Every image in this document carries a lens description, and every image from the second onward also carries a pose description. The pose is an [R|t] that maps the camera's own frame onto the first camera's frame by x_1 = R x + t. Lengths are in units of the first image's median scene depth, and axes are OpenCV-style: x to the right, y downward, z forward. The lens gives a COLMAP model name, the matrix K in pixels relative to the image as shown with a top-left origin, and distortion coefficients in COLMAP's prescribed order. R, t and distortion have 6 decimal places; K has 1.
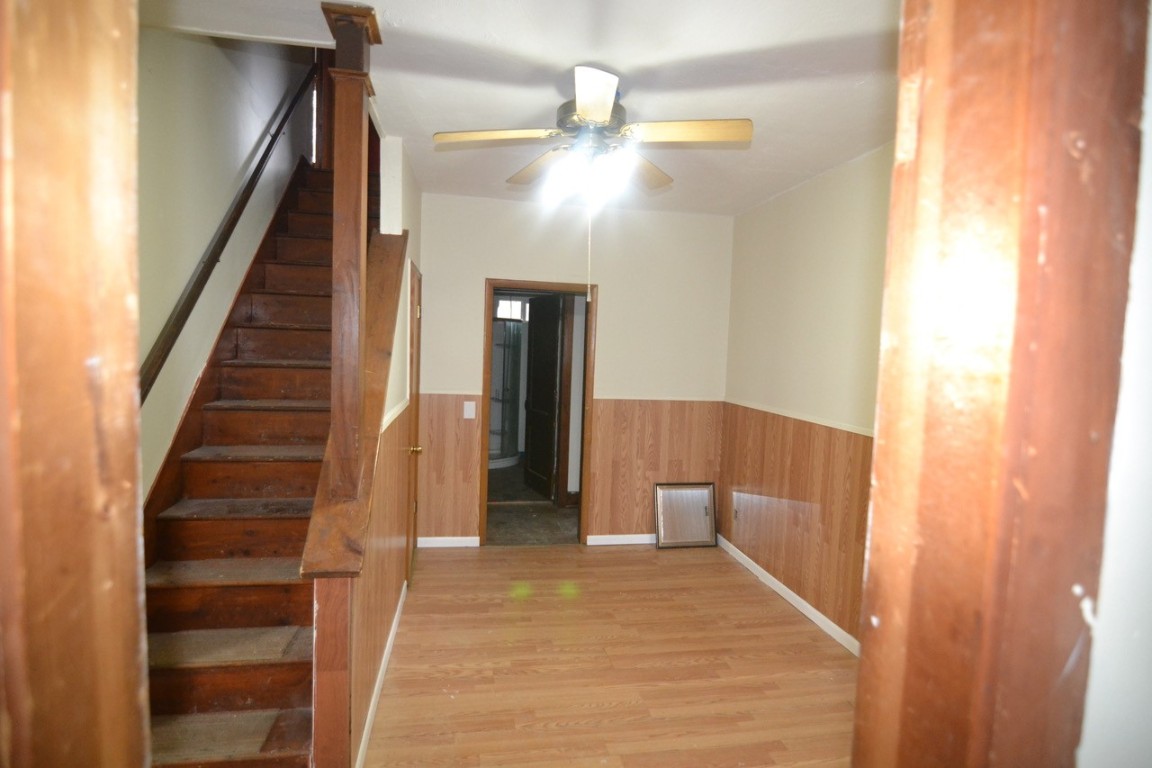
lens RADIAL K [[585.3, 0, 567.5], [0, 585.3, 385.8], [0, 0, 1]] dist [0.002811, -0.013488]
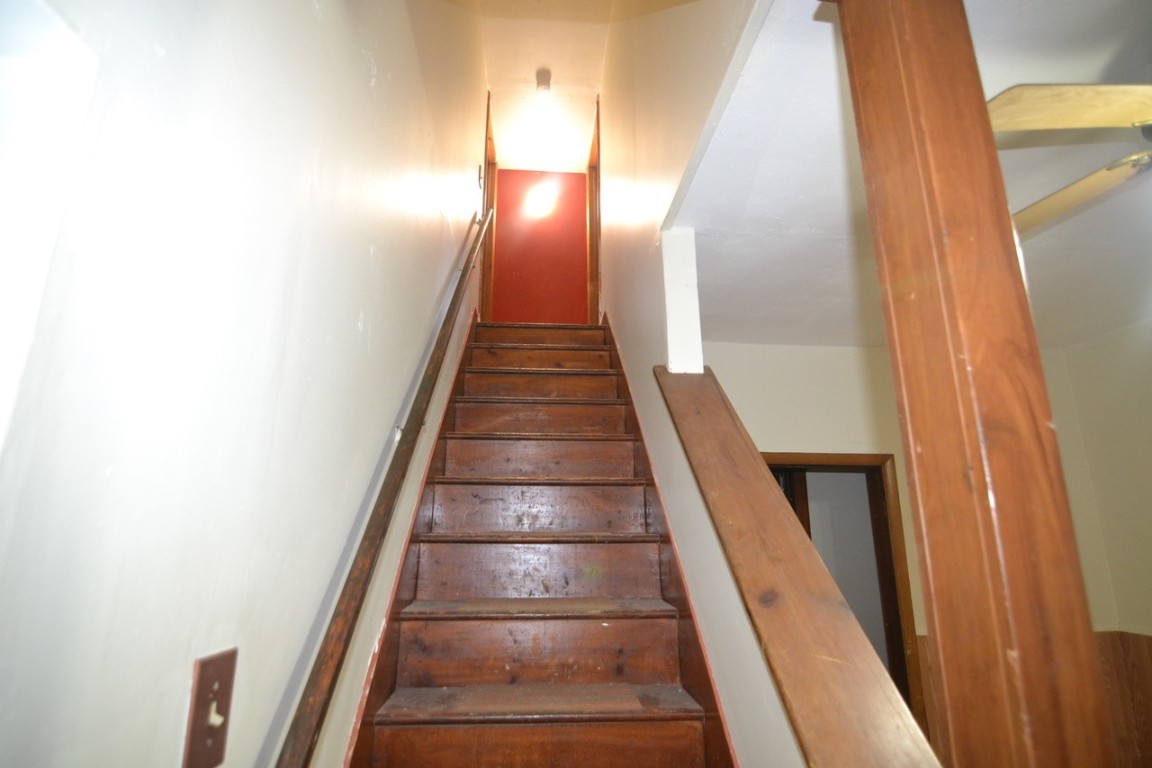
lens RADIAL K [[585.3, 0, 567.5], [0, 585.3, 385.8], [0, 0, 1]] dist [0.002811, -0.013488]
pose [[0.994215, -0.055372, -0.092035, -0.341882], [0.023746, 0.948984, -0.314430, -0.058440], [0.104750, 0.310425, 0.944809, 0.399617]]
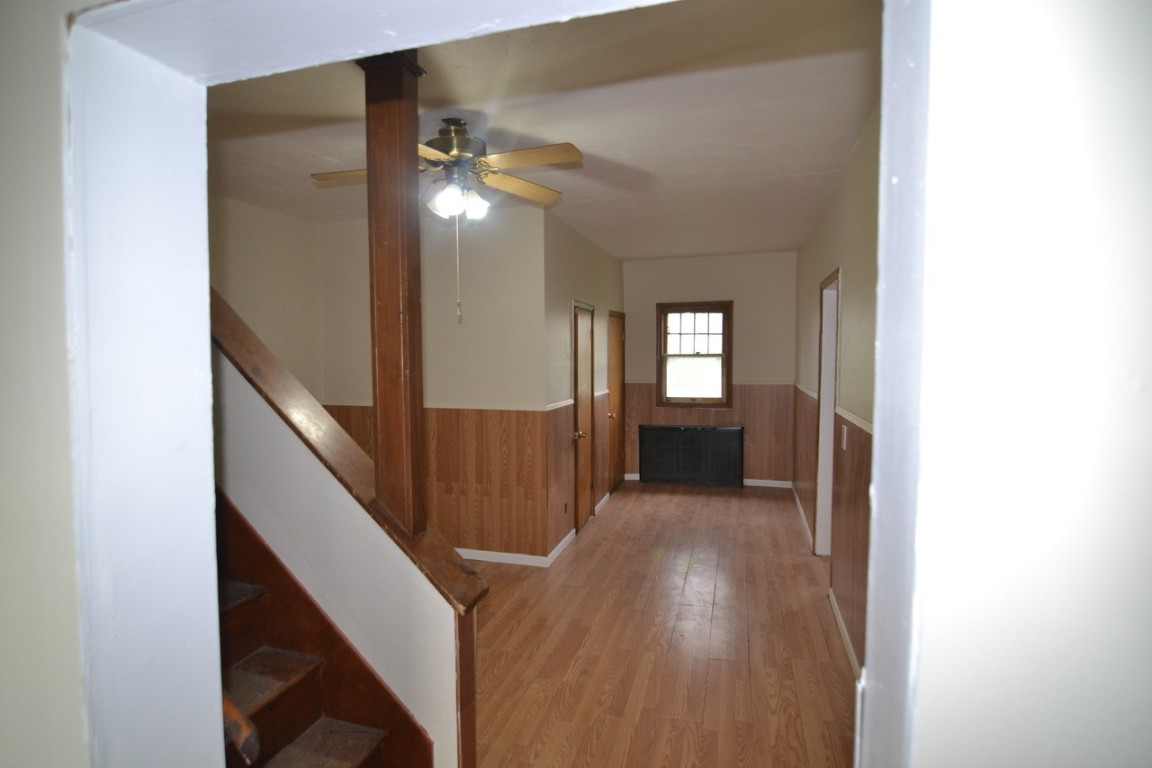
lens RADIAL K [[585.3, 0, 567.5], [0, 585.3, 385.8], [0, 0, 1]] dist [0.002811, -0.013488]
pose [[0.452863, -0.089032, 0.887124, -0.639285], [0.086743, 0.994681, 0.055545, -0.039168], [-0.887350, 0.051798, 0.458177, 0.222367]]
